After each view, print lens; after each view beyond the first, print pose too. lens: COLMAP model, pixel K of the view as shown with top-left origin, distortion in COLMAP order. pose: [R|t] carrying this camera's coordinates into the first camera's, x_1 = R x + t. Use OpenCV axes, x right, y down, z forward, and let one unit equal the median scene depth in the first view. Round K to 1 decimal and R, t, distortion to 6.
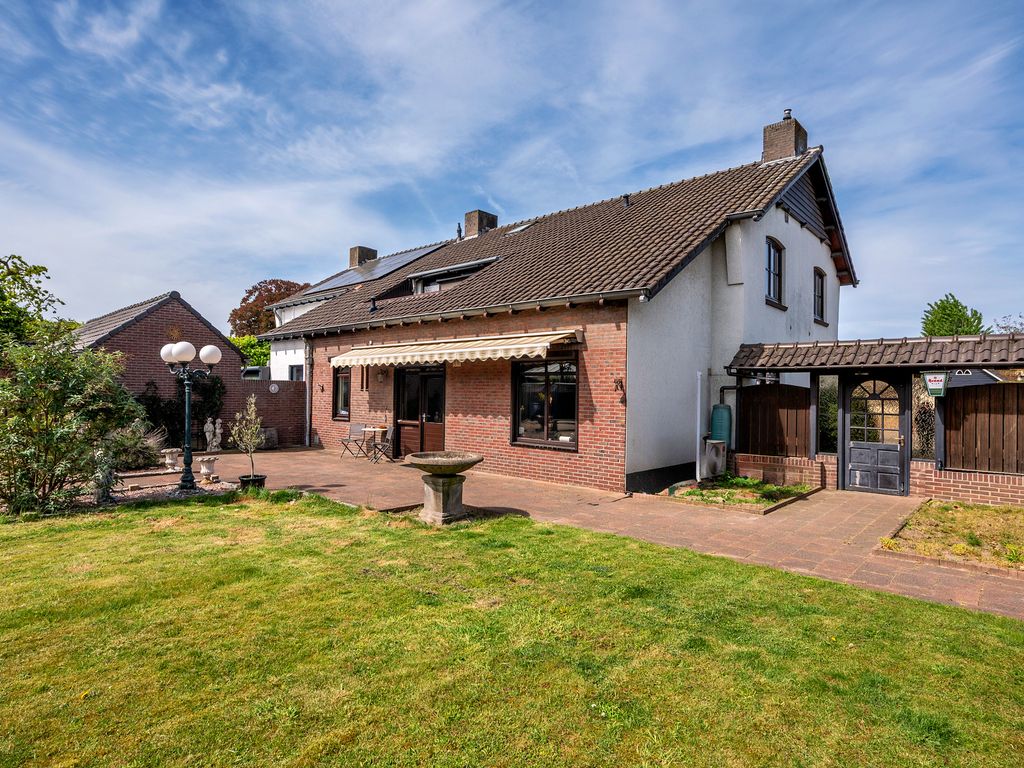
lens RADIAL K [[558.4, 0, 507.7], [0, 558.4, 383.3], [0, 0, 1]] dist [0.007150, -0.001226]
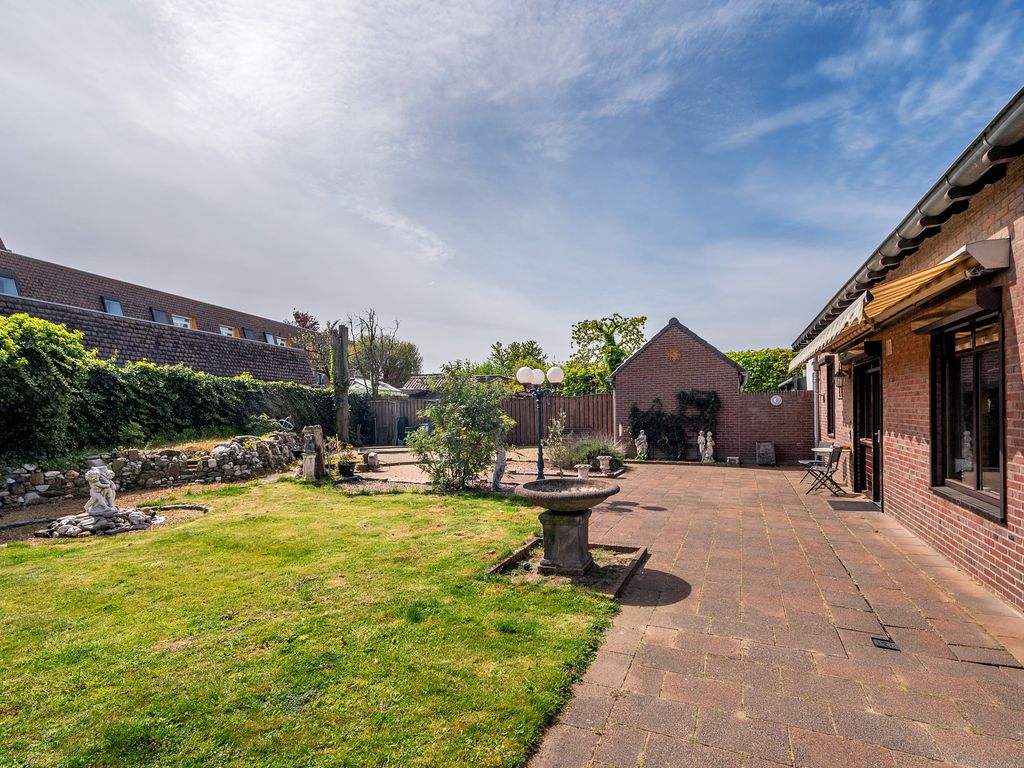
lens RADIAL K [[508.1, 0, 514.3], [0, 508.1, 390.8], [0, 0, 1]] dist [-0.006868, 0.004430]
pose [[0.328165, -0.056193, -0.942947, 0.375044], [0.042228, 0.998104, -0.044784, 0.020888], [0.943676, -0.025122, 0.329916, 0.509106]]
